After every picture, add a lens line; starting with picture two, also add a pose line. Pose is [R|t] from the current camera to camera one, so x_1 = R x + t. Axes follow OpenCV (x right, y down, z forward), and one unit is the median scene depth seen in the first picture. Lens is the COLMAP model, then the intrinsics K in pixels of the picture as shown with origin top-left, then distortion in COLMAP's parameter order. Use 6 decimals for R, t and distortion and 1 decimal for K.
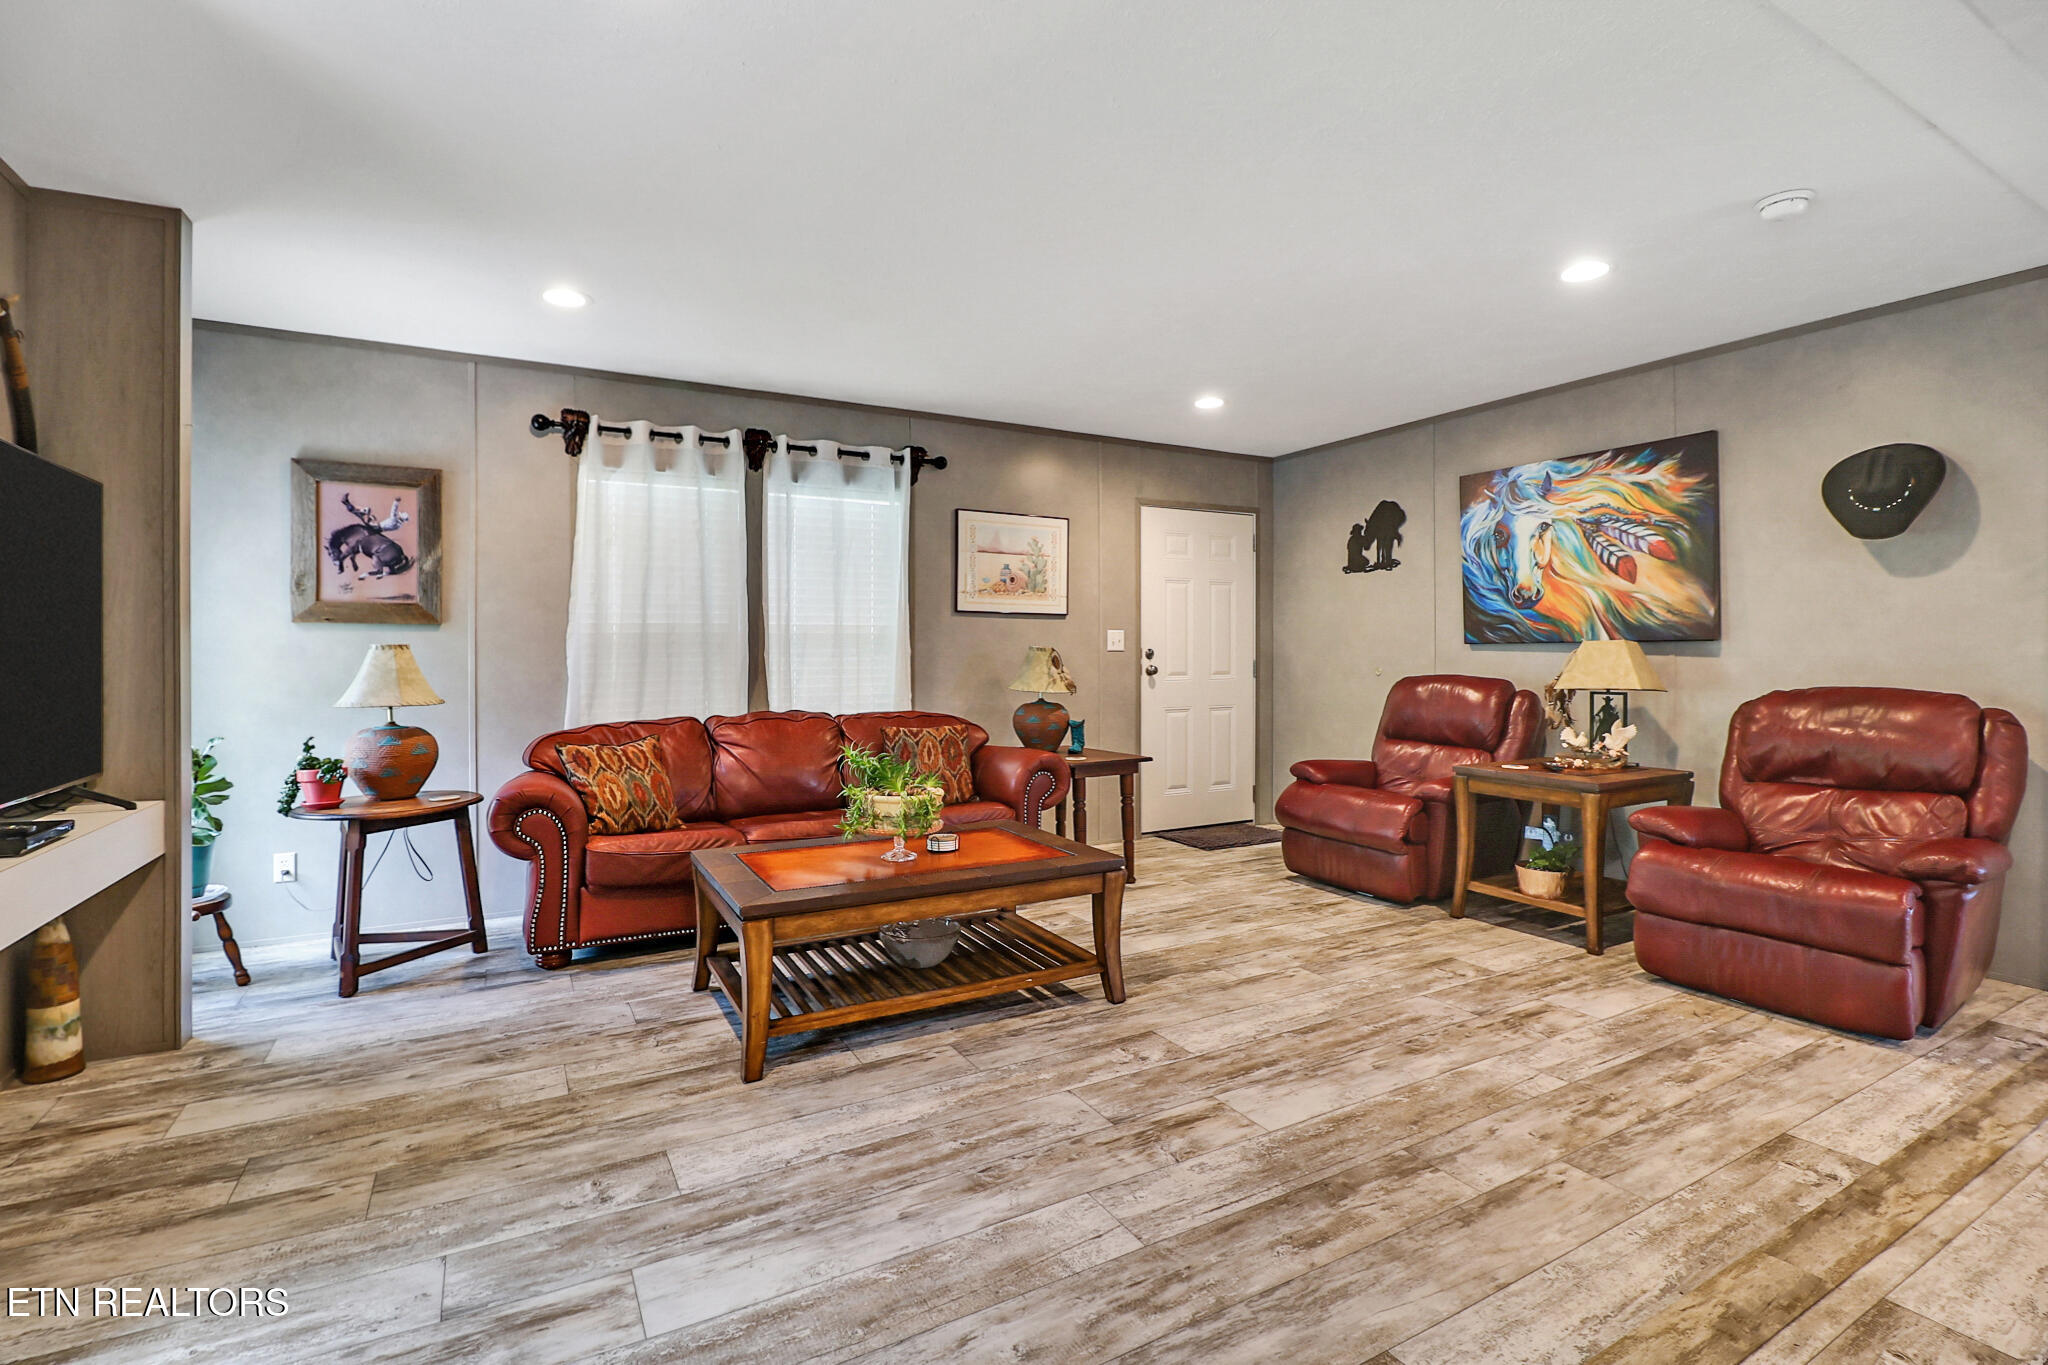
lens RADIAL K [[942.3, 0, 1008.9], [0, 942.3, 649.8], [0, 0, 1]] dist [-0.004400, -0.008786]
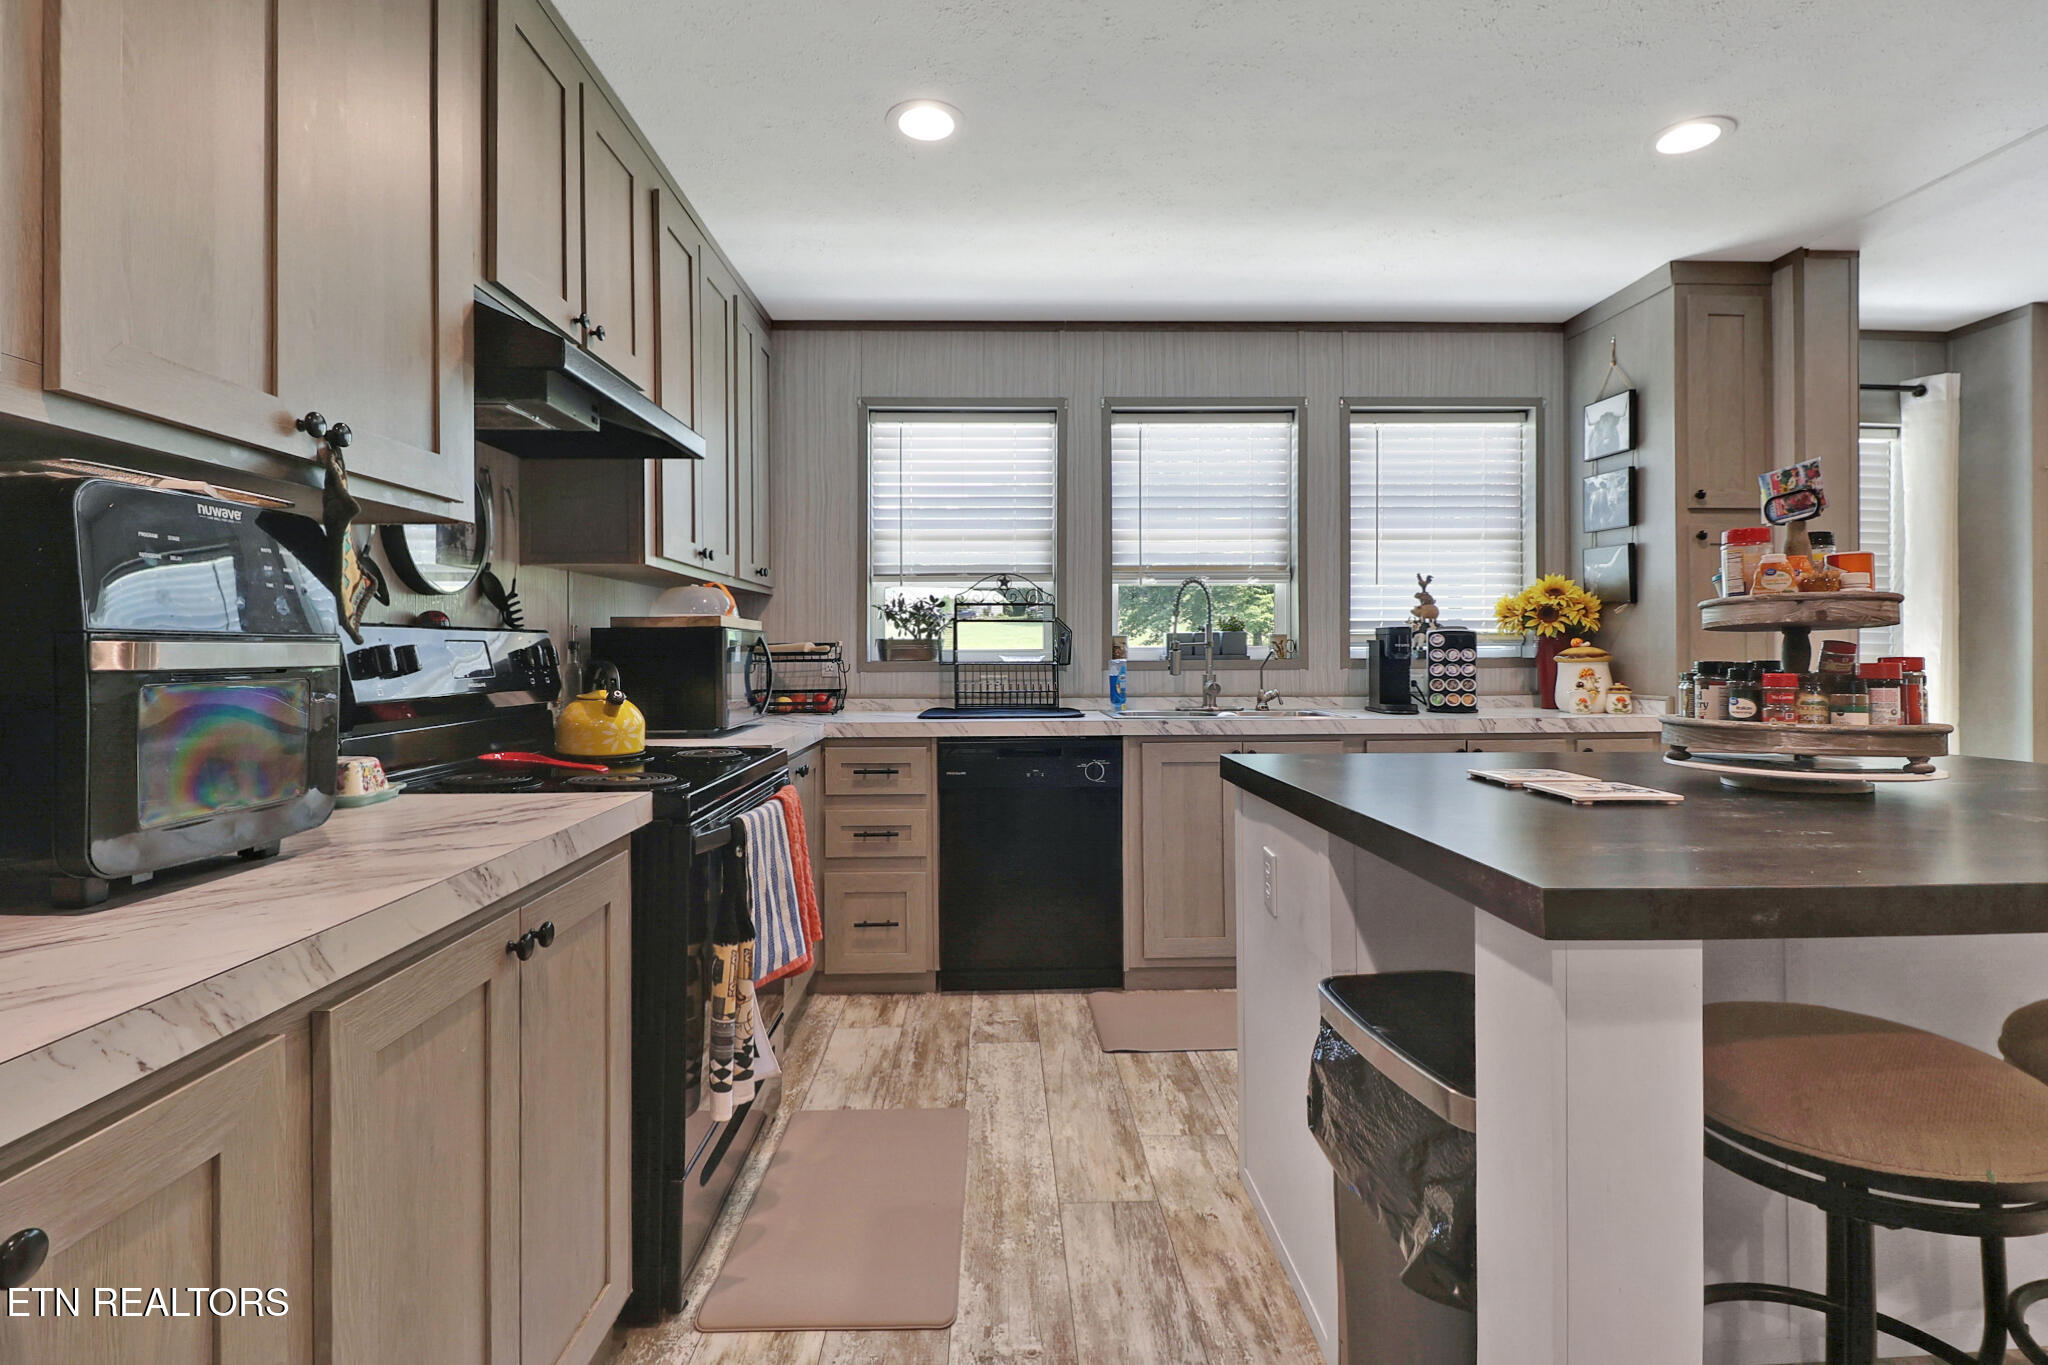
lens RADIAL K [[943.7, 0, 1015.7], [0, 943.7, 663.5], [0, 0, 1]] dist [-0.003442, -0.000196]
pose [[-0.459331, 0.006871, -0.888239, 1.025862], [0.002738, 0.999976, 0.006320, 0.010289], [0.888261, 0.000471, -0.459339, 1.430234]]
